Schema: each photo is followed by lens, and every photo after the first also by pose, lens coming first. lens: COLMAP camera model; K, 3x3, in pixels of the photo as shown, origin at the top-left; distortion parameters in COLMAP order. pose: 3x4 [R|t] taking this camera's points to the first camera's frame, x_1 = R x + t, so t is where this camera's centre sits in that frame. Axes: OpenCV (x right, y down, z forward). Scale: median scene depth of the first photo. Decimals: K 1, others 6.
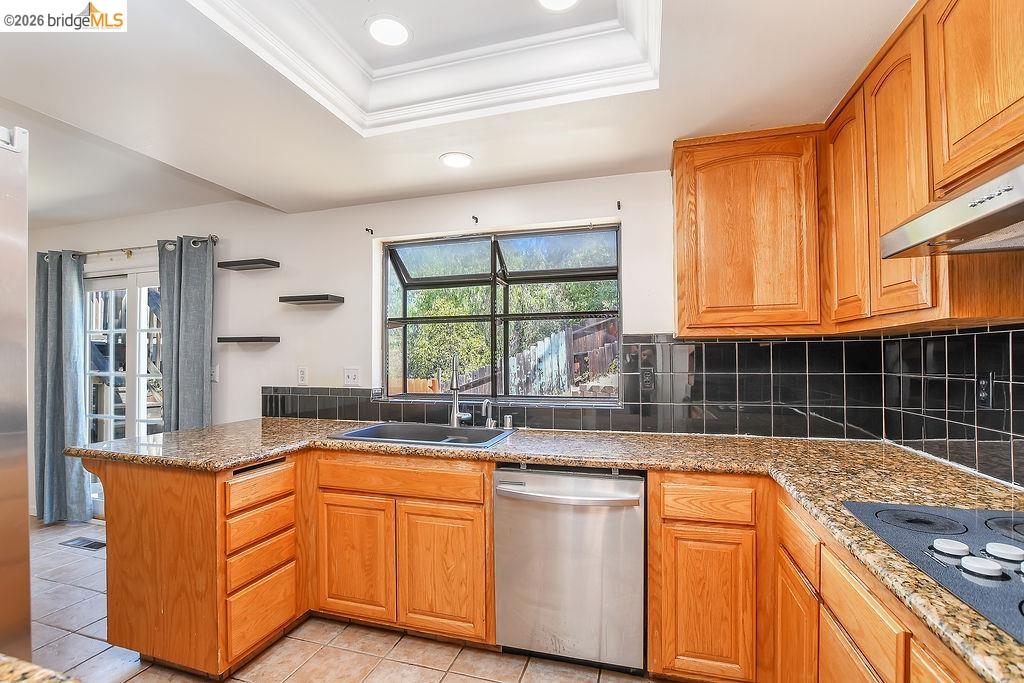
lens RADIAL K [[461.4, 0, 506.3], [0, 461.4, 351.2], [0, 0, 1]] dist [-0.028532, 0.000750]
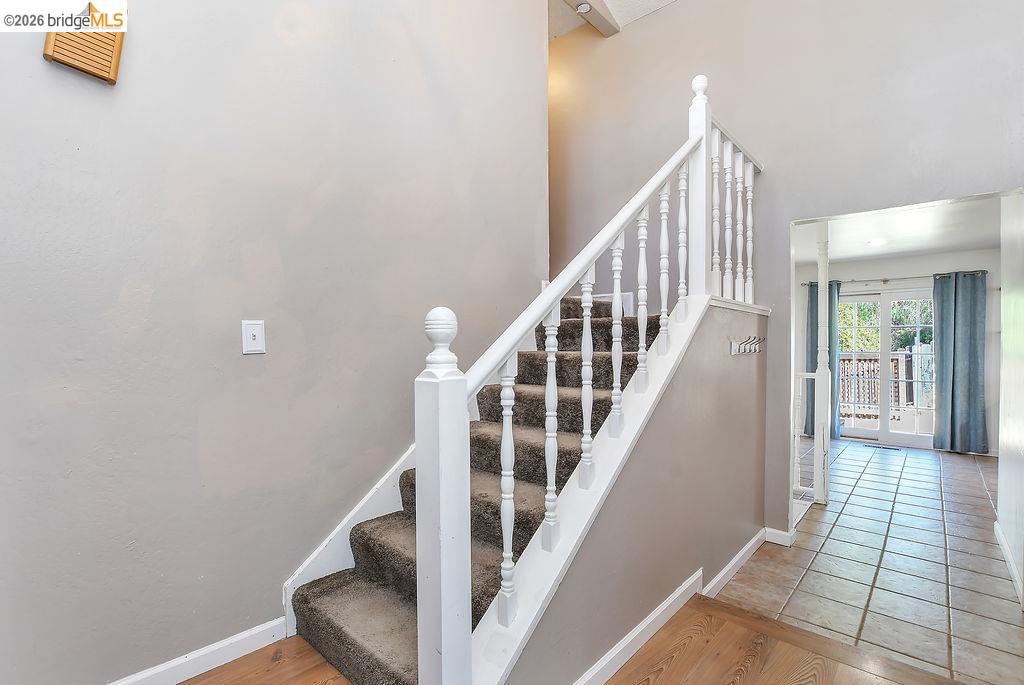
lens RADIAL K [[473.2, 0, 512.7], [0, 473.2, 352.3], [0, 0, 1]] dist [-0.025634, 0.000421]
pose [[0.902808, 0.007269, -0.429982, -1.800830], [0.004014, 0.999671, 0.025327, 0.001098], [0.430025, -0.024591, 0.902482, -1.574744]]
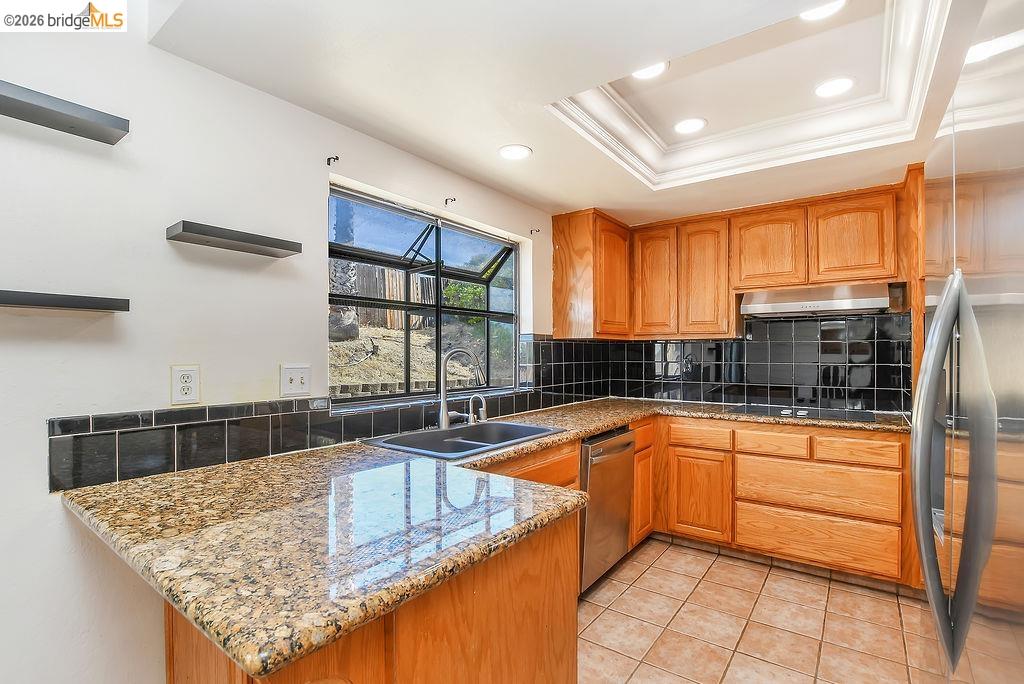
lens RADIAL K [[473.2, 0, 512.7], [0, 473.2, 351.8], [0, 0, 1]] dist [-0.025634, 0.000421]
pose [[0.342346, 0.004697, 0.939562, -0.922208], [-0.019840, 0.999801, 0.002231, 0.011341], [-0.939365, -0.019405, 0.342371, 0.565930]]
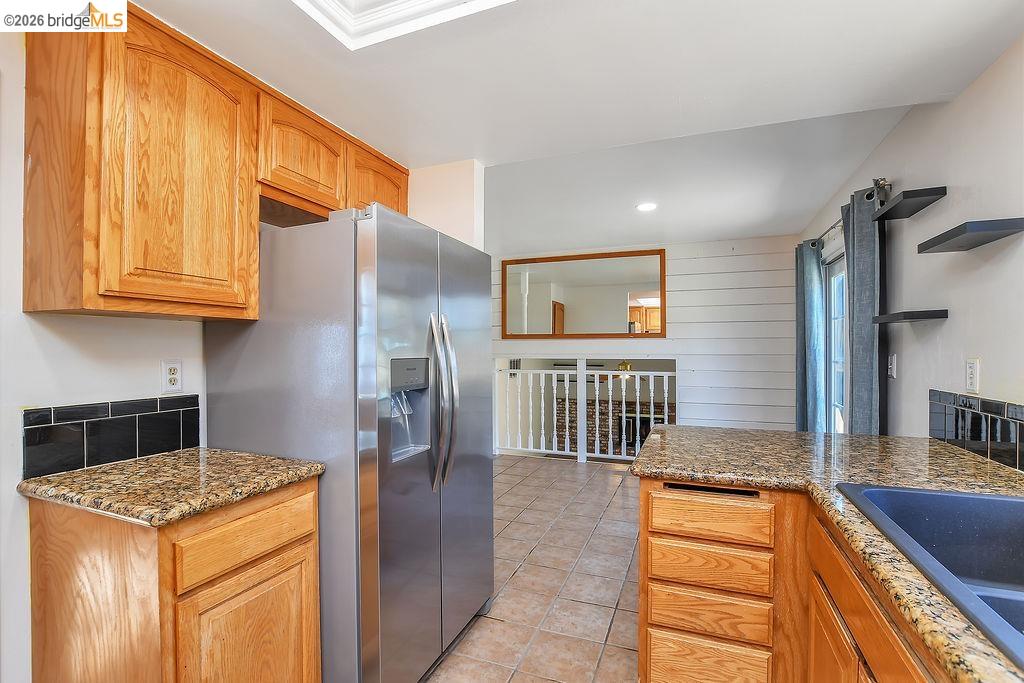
lens RADIAL K [[461.4, 0, 506.3], [0, 461.4, 351.2], [0, 0, 1]] dist [-0.028532, 0.000750]
pose [[-0.091786, 0.008574, -0.995742, 0.172338], [0.022520, 0.999725, 0.006532, 0.009607], [0.995524, -0.021824, -0.091953, 0.551700]]
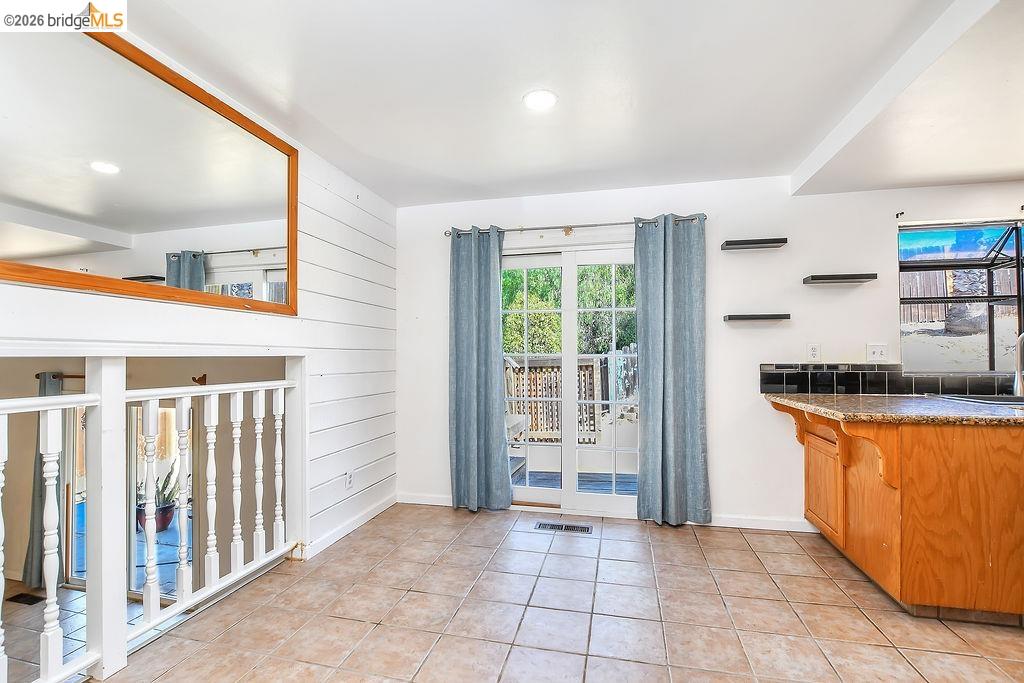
lens RADIAL K [[461.4, 0, 506.3], [0, 461.4, 351.2], [0, 0, 1]] dist [-0.028532, 0.000750]
pose [[0.998981, 0.000997, 0.045119, -1.358363], [-0.001159, 0.999993, 0.003555, 0.054919], [-0.045116, -0.003603, 0.998975, 0.013018]]
